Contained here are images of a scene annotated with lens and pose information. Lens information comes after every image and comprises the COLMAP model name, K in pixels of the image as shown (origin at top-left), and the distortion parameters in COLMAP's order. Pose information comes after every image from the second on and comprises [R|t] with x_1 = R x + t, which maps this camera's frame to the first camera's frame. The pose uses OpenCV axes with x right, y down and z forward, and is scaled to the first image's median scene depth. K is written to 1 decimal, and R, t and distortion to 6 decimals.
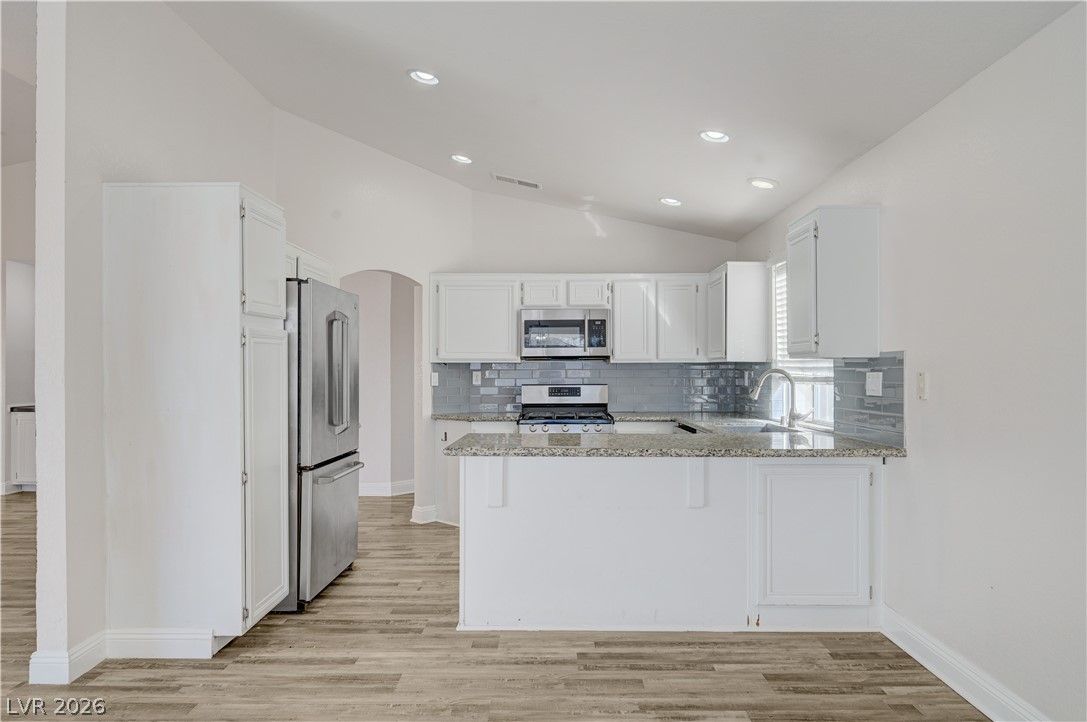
lens RADIAL K [[712.0, 0, 550.1], [0, 712.0, 367.5], [0, 0, 1]] dist [-0.003946, -0.000572]
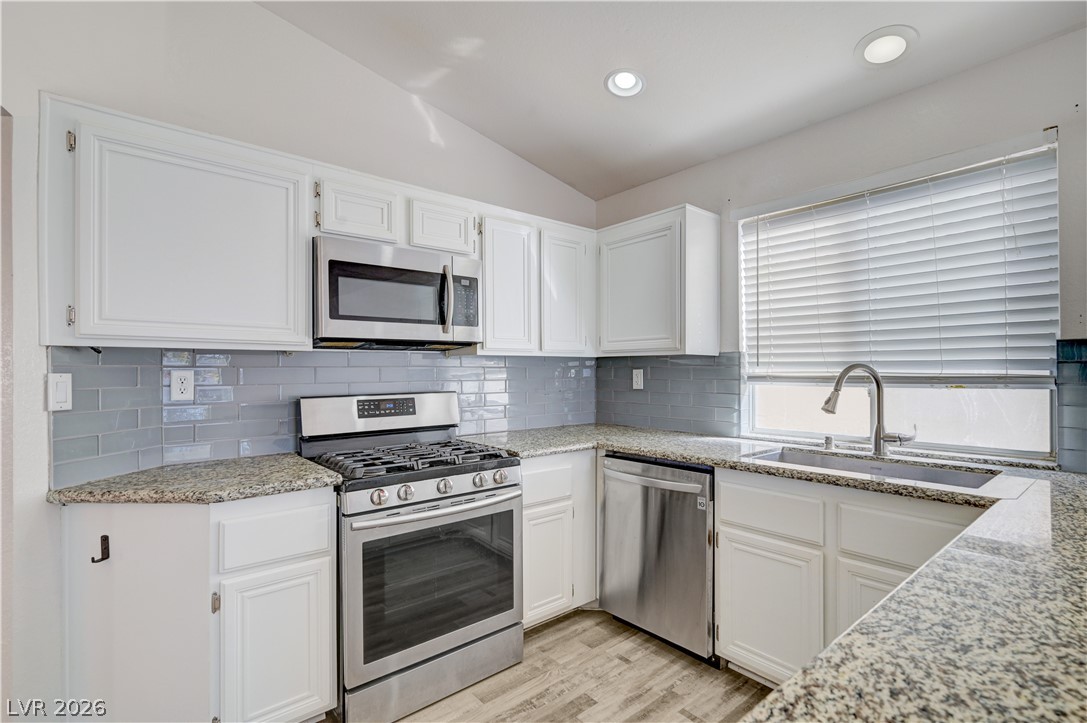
lens RADIAL K [[505.6, 0, 544.6], [0, 505.6, 369.6], [0, 0, 1]] dist [-0.002453, 0.000503]
pose [[0.762888, -0.000523, 0.646530, -0.141932], [0.000555, 1.000000, 0.000155, 0.005490], [-0.646530, 0.000241, 0.762888, 0.656136]]
